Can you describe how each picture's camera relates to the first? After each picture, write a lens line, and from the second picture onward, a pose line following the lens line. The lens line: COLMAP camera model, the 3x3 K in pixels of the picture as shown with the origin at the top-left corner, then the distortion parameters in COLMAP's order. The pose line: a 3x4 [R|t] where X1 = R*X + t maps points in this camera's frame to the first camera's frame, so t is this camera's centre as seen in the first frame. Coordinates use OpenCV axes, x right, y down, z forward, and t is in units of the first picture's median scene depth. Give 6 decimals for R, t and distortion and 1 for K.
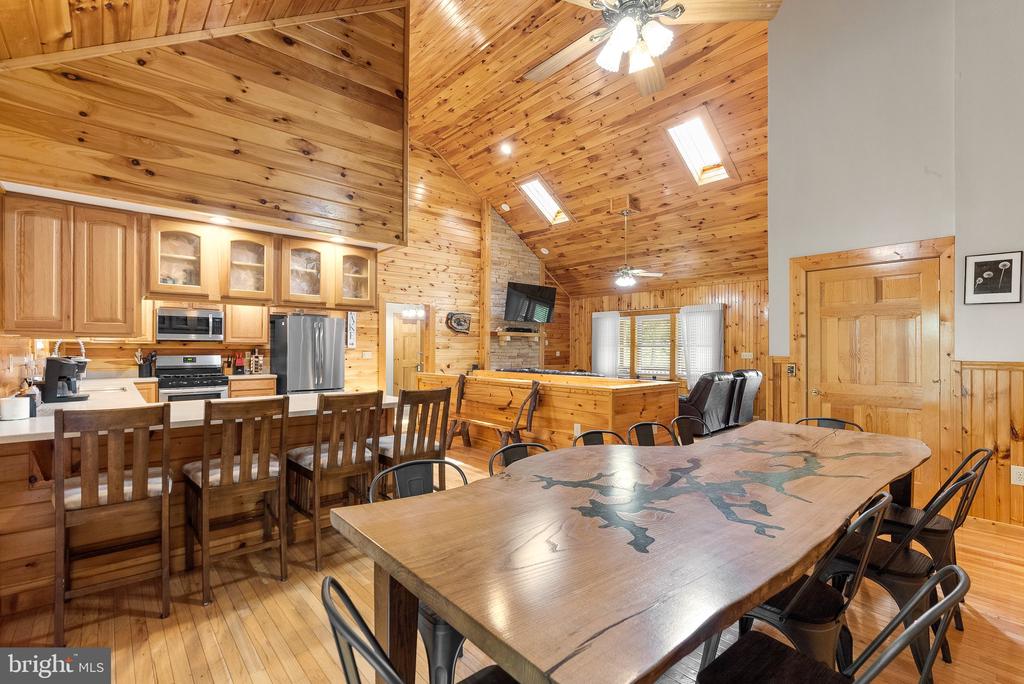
lens RADIAL K [[459.2, 0, 505.0], [0, 459.2, 357.9], [0, 0, 1]] dist [-0.011369, 0.002431]
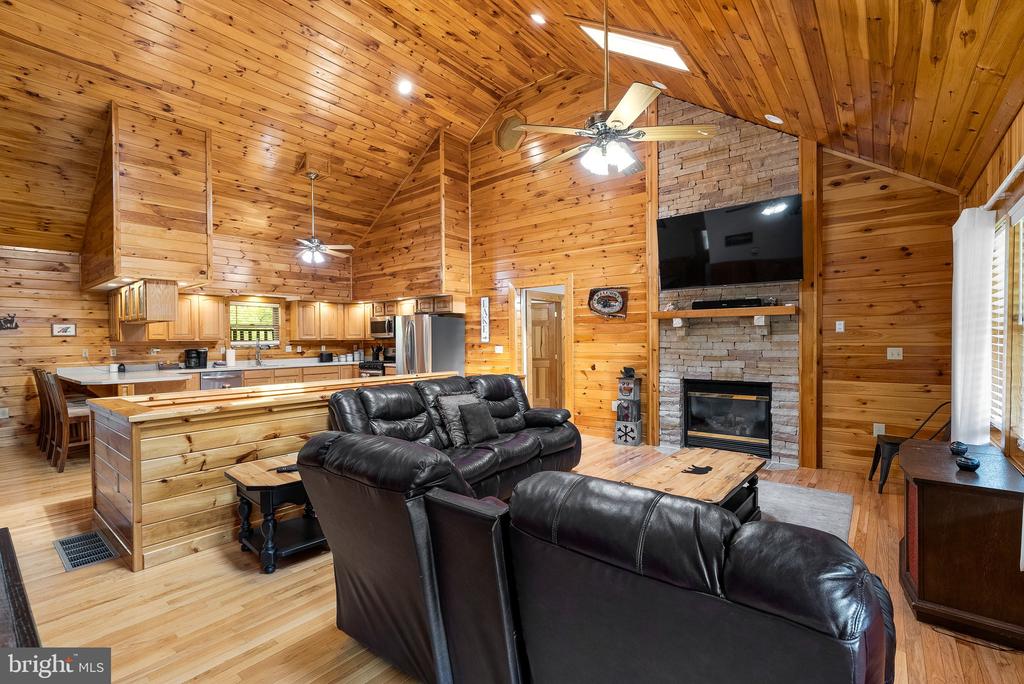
lens RADIAL K [[459.2, 0, 511.5], [0, 459.2, 341.1], [0, 0, 1]] dist [-0.011369, 0.002431]
pose [[0.177699, 0.009921, -0.984035, 0.608173], [-0.002039, 0.999951, 0.009713, -0.031492], [0.984083, 0.000280, 0.177710, 0.860034]]
